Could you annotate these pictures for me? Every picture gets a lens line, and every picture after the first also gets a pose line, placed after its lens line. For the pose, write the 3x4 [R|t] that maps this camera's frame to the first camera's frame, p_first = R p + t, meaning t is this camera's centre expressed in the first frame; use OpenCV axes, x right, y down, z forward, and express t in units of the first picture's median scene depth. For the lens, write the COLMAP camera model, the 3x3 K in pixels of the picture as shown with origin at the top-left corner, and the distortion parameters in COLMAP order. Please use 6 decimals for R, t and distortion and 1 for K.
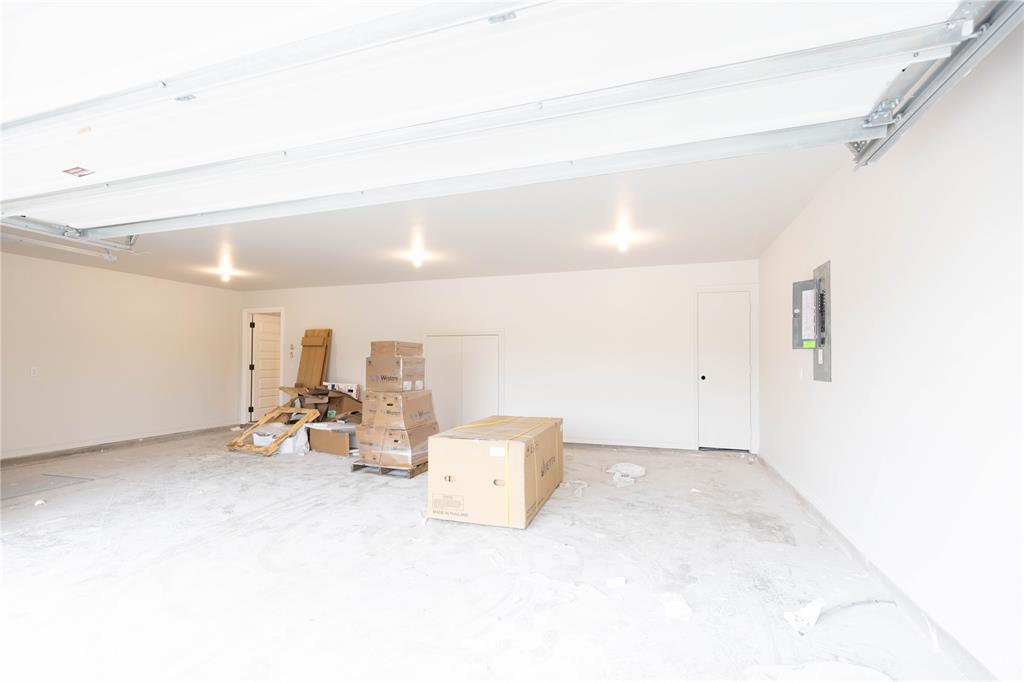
lens RADIAL K [[469.1, 0, 512.3], [0, 469.1, 352.4], [0, 0, 1]] dist [0.007247, -0.000078]
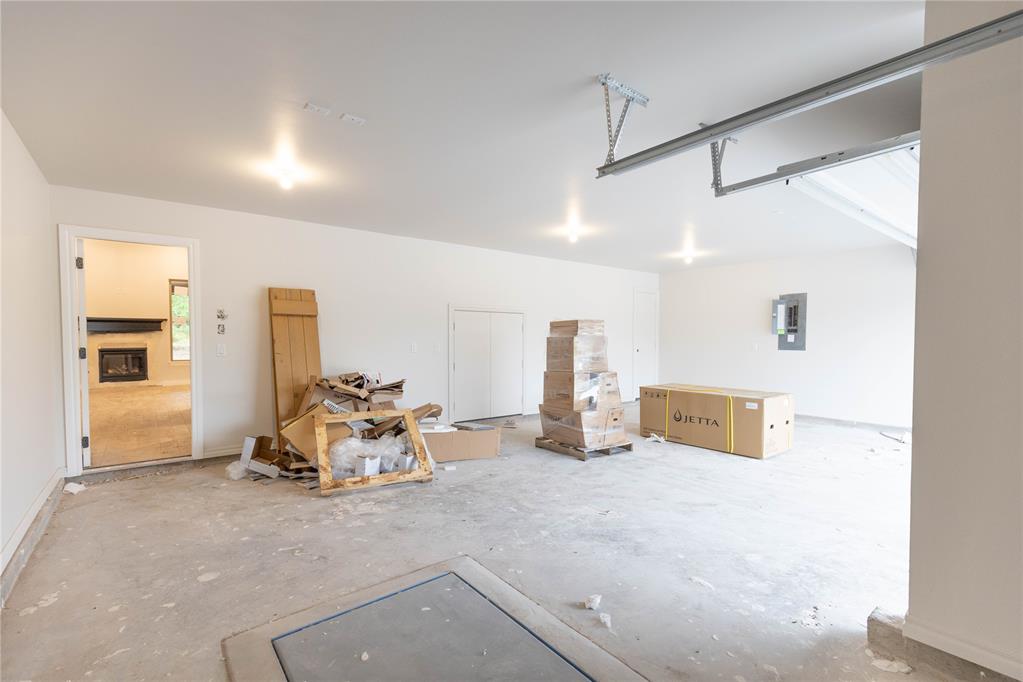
lens RADIAL K [[468.7, 0, 511.8], [0, 468.7, 352.4], [0, 0, 1]] dist [0.007247, -0.000078]
pose [[0.545784, -0.027573, 0.837472, -1.435591], [-0.020987, 0.998695, 0.046559, -0.000036], [-0.837663, -0.042987, 0.544493, 0.751251]]
